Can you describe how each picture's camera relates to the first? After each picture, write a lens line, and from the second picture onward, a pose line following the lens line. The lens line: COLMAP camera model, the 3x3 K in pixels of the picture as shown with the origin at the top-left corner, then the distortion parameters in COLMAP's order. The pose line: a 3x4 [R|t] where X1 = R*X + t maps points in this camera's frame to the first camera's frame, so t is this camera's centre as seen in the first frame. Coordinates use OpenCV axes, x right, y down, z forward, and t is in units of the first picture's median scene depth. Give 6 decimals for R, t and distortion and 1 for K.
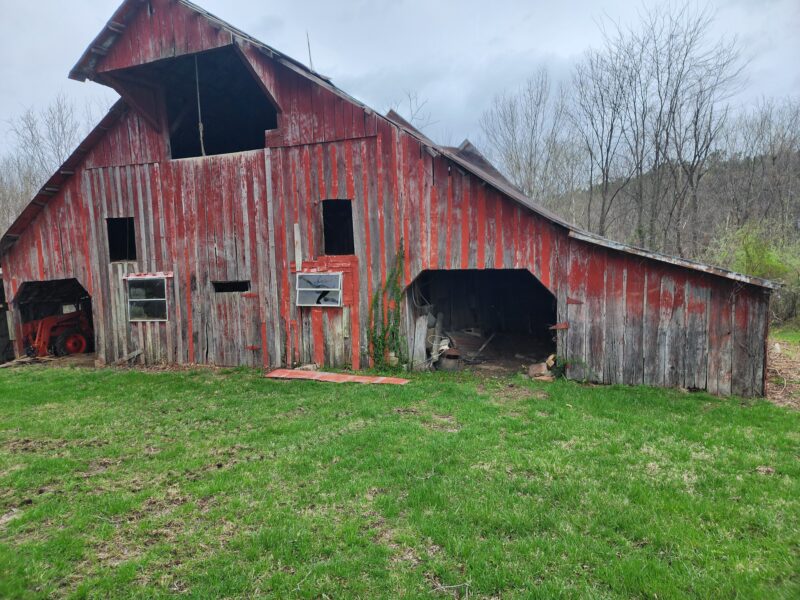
lens RADIAL K [[538.1, 0, 400.4], [0, 538.1, 299.2], [0, 0, 1]] dist [0.033600, -0.013404]
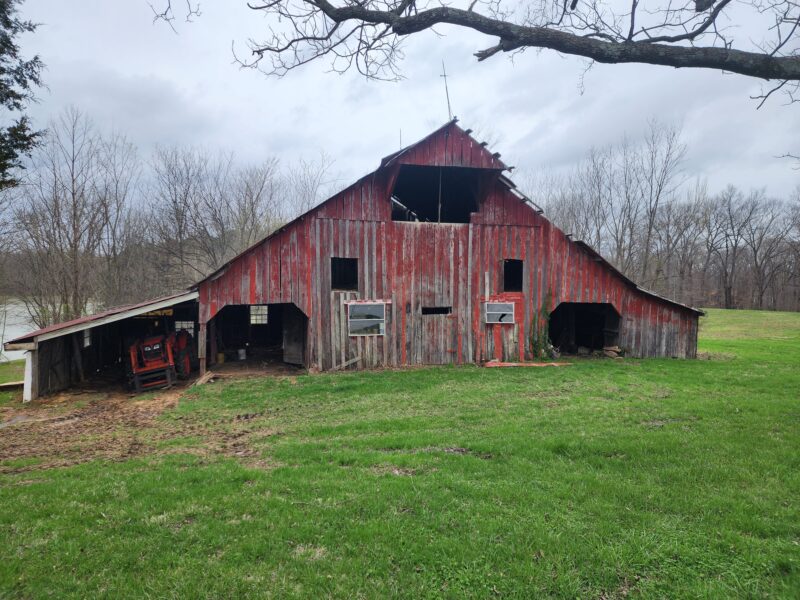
lens RADIAL K [[538.1, 0, 398.9], [0, 538.1, 304.4], [0, 0, 1]] dist [0.033600, -0.013404]
pose [[0.824315, 0.015238, 0.565926, -1.300695], [0.007535, 0.999254, -0.037881, 0.015390], [-0.566081, 0.035490, 0.823585, -0.169486]]
